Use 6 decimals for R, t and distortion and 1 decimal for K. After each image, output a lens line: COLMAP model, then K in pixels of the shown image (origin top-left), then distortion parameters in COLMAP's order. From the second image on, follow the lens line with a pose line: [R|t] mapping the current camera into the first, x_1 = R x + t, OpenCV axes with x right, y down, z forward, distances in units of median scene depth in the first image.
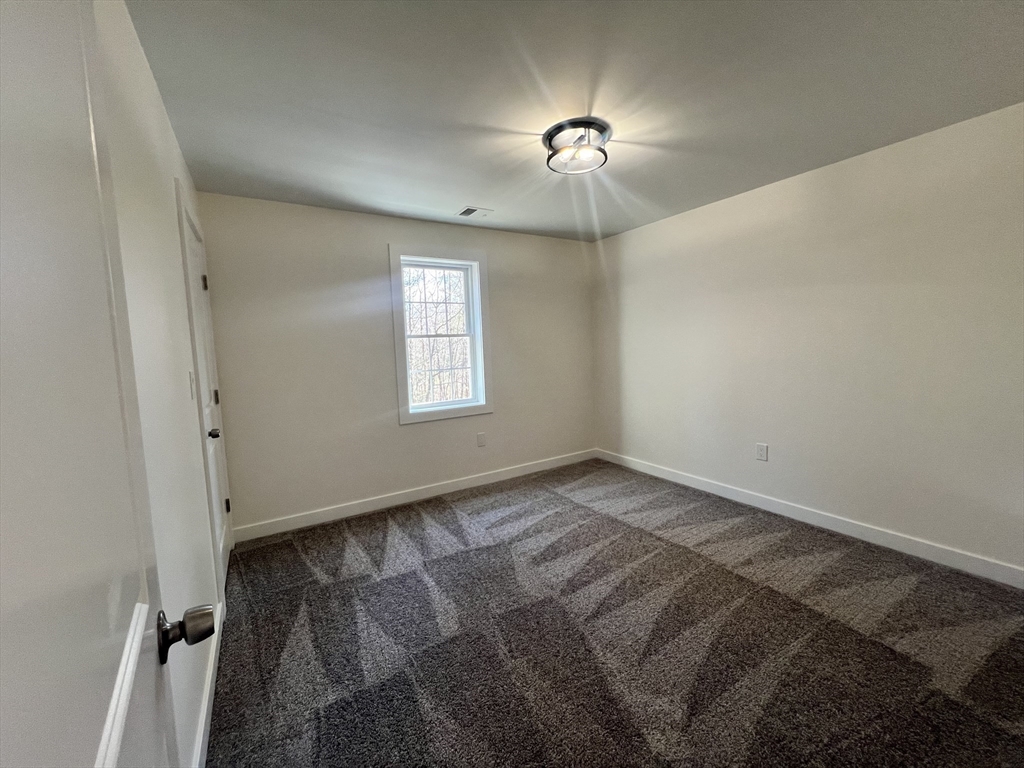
lens RADIAL K [[412.7, 0, 511.0], [0, 412.7, 381.9], [0, 0, 1]] dist [-0.001636, -0.000398]
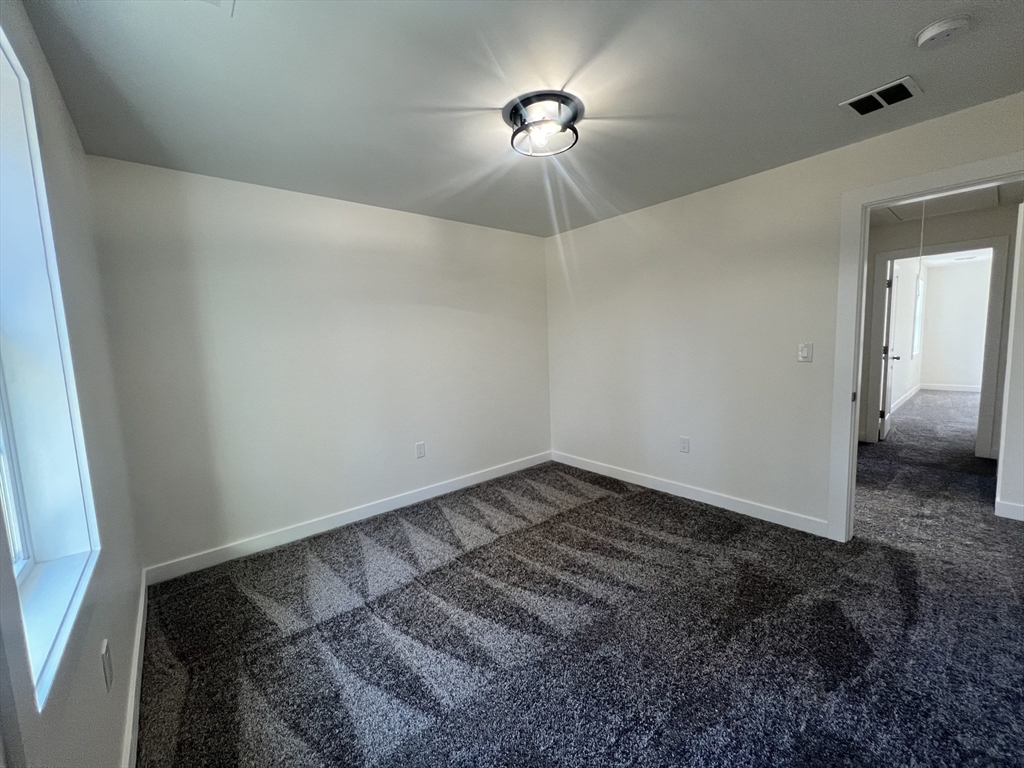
lens RADIAL K [[412.7, 0, 508.6], [0, 412.7, 380.4], [0, 0, 1]] dist [-0.001636, -0.000398]
pose [[-0.147313, -0.058720, 0.987345, -0.533423], [0.134131, 0.987829, 0.078761, -0.073861], [-0.979953, 0.144036, -0.137643, 0.915290]]
